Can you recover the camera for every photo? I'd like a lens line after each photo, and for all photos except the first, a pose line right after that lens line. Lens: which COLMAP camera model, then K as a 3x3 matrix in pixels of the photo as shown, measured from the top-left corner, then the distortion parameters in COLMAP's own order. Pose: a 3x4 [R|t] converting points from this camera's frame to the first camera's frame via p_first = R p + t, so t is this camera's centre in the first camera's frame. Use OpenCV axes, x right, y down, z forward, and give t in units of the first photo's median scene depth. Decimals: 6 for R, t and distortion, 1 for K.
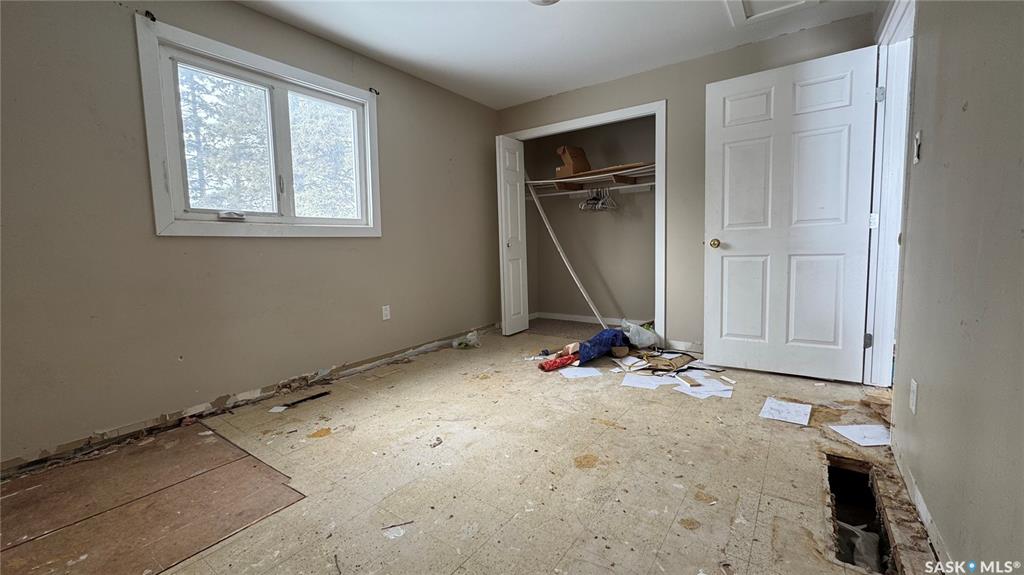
lens RADIAL K [[405.9, 0, 512.0], [0, 405.9, 287.5], [0, 0, 1]] dist [-0.000545, -0.000023]
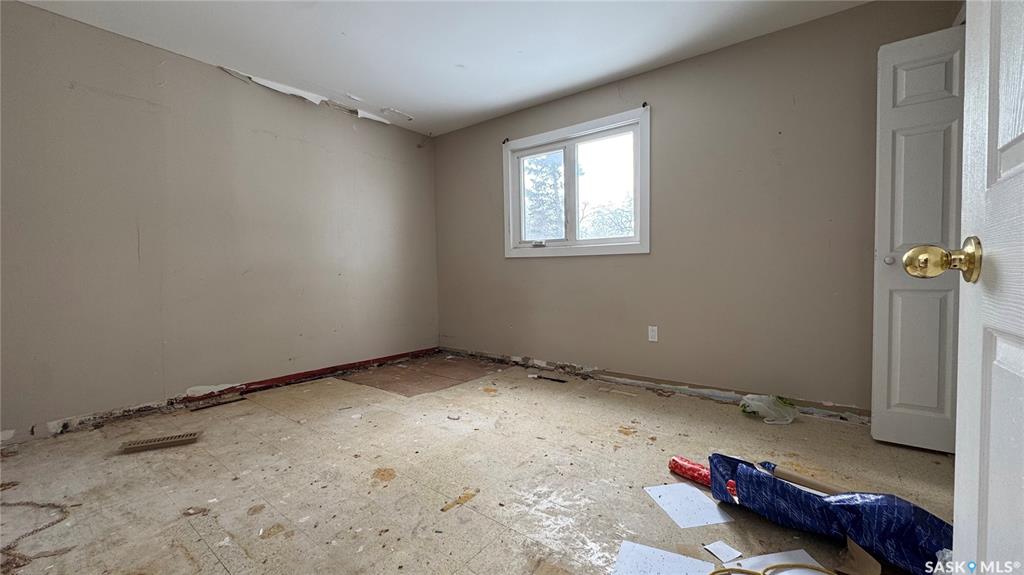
lens RADIAL K [[405.9, 0, 512.0], [0, 405.9, 287.5], [0, 0, 1]] dist [-0.000545, -0.000023]
pose [[-0.035914, 0.065581, -0.997201, 0.797747], [-0.093351, 0.993261, 0.068684, -0.099080], [0.994985, 0.095556, -0.029550, 0.892068]]
